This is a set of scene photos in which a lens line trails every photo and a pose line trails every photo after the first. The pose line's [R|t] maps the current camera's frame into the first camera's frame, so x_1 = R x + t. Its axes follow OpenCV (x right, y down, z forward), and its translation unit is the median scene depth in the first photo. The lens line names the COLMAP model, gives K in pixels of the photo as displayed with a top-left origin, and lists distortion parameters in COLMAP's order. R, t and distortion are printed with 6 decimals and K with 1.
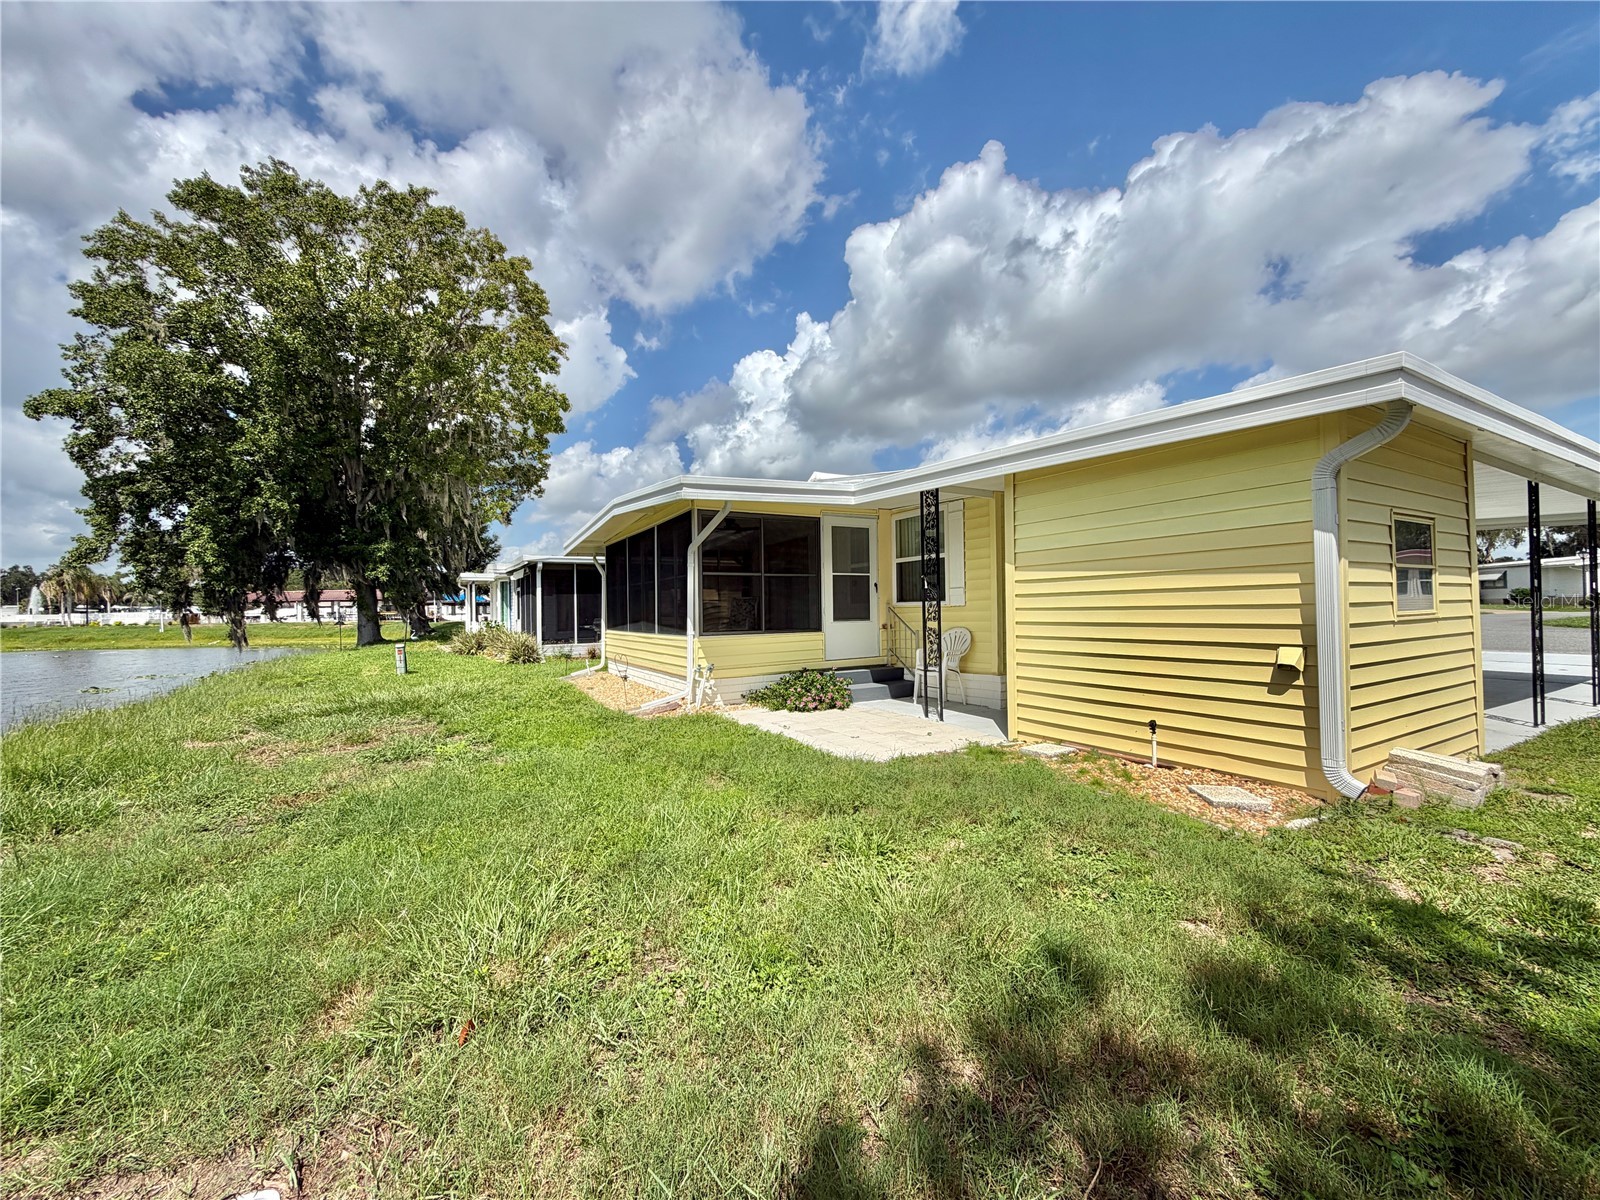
lens RADIAL K [[633.5, 0, 800.0], [0, 633.5, 600.0], [0, 0, 1]] dist [-0.002580, -0.000191]
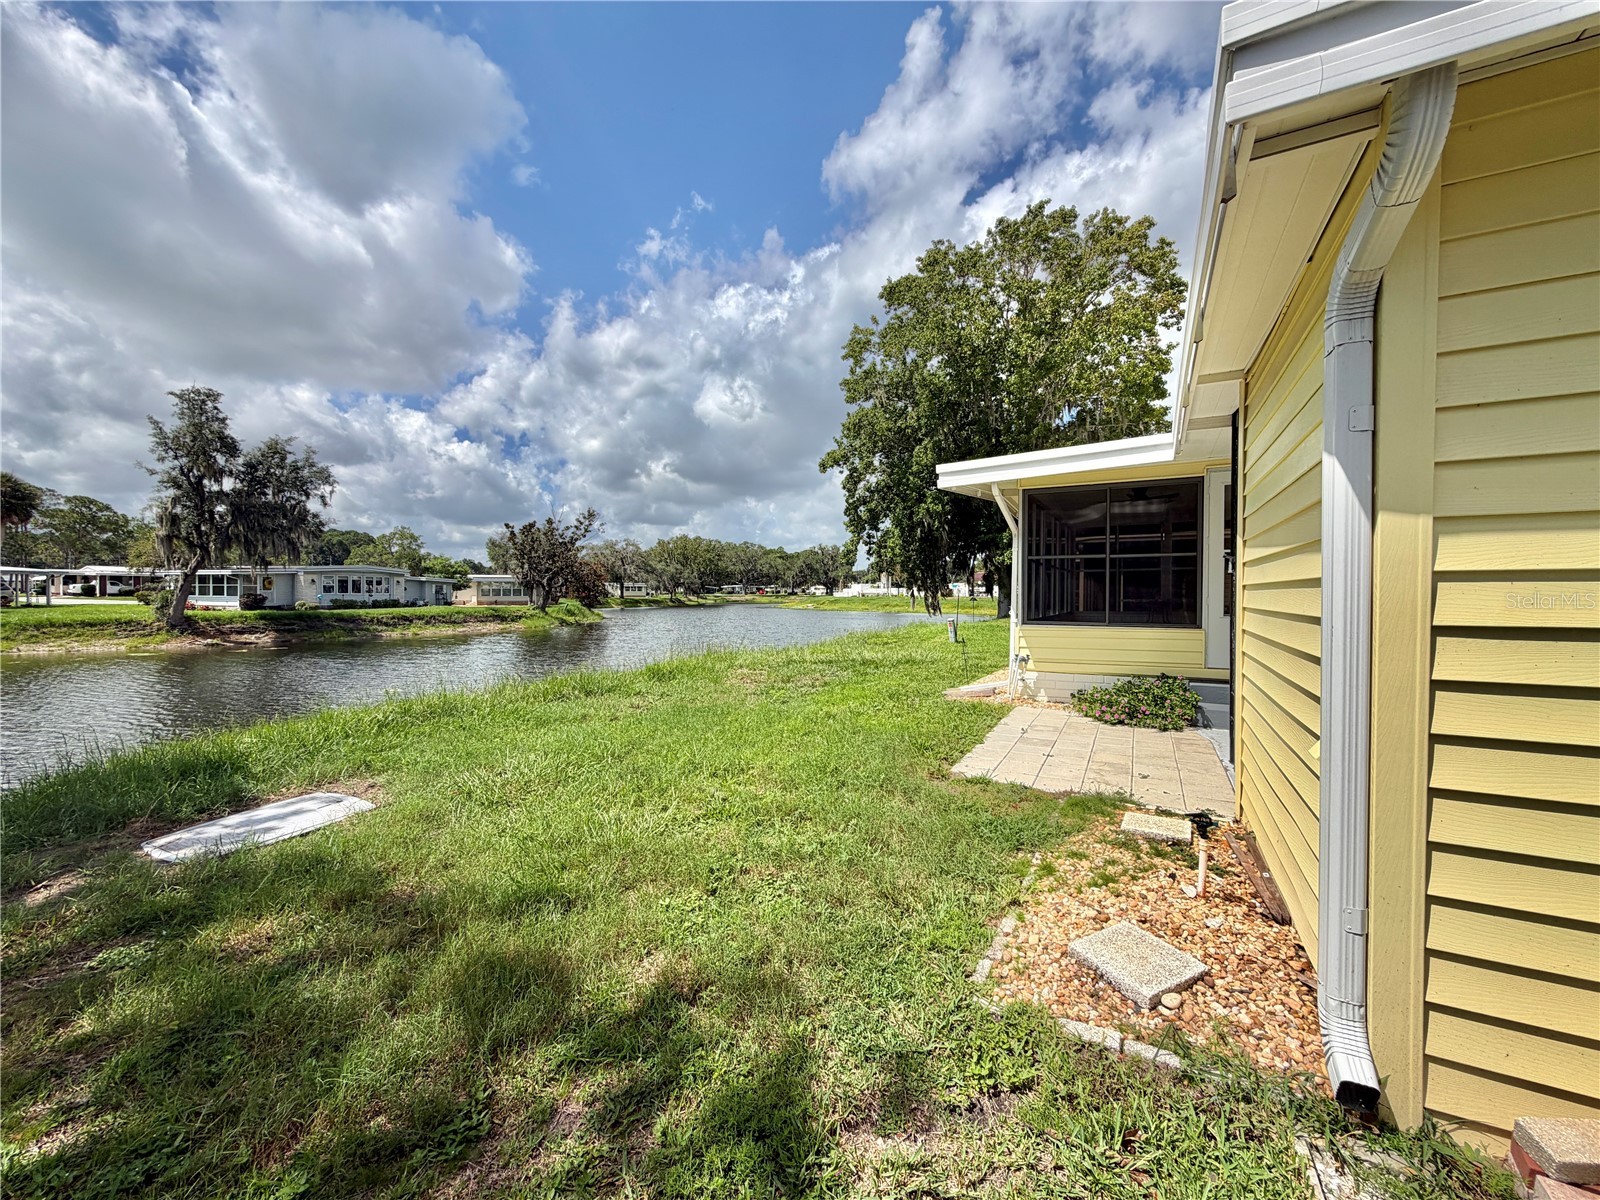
lens RADIAL K [[633.5, 0, 800.0], [0, 633.5, 600.0], [0, 0, 1]] dist [-0.002580, -0.000191]
pose [[0.518664, 0.025307, -0.854604, 0.149031], [0.004265, 0.999473, 0.032185, -0.003333], [0.854968, -0.020338, 0.518282, 0.071150]]
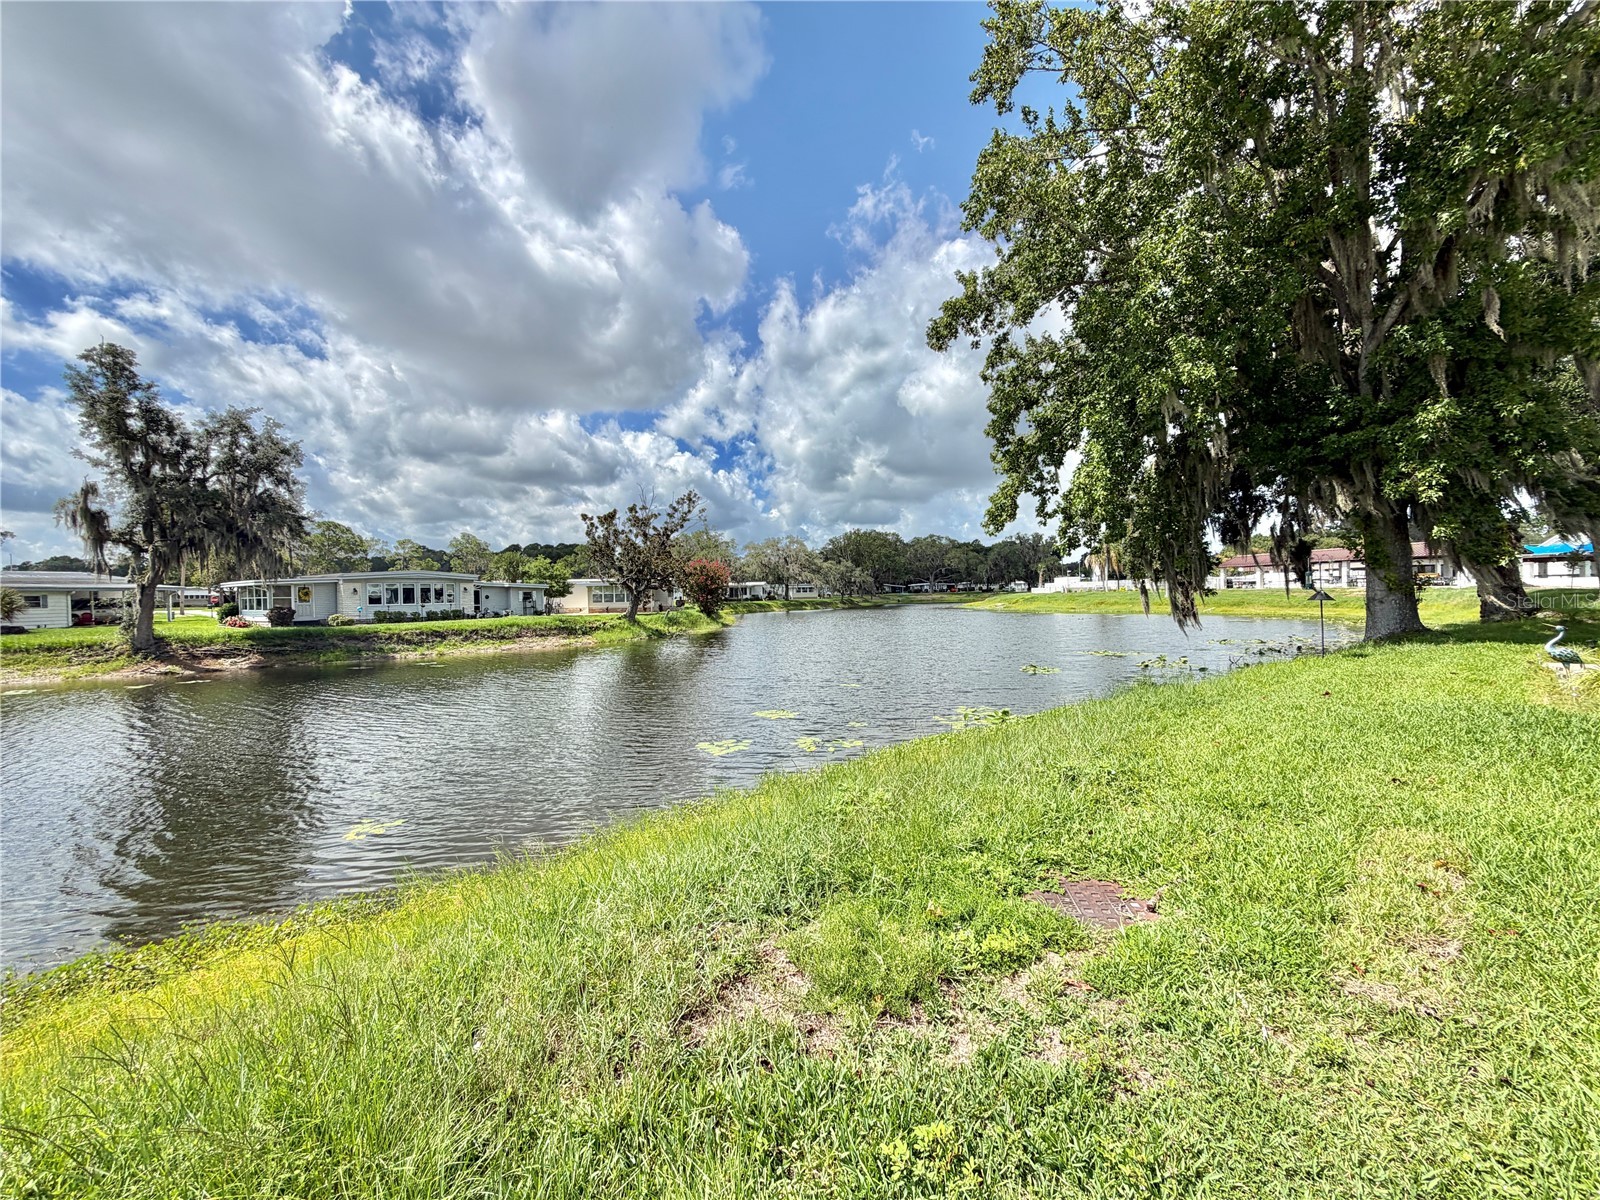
lens RADIAL K [[634.0, 0, 798.7], [0, 634.0, 635.8], [0, 0, 1]] dist [-0.000941, -0.000049]
pose [[0.202926, 0.076341, -0.976214, -0.353489], [0.033391, 0.995837, 0.084817, 0.008887], [0.978625, -0.049808, 0.199532, 0.544703]]
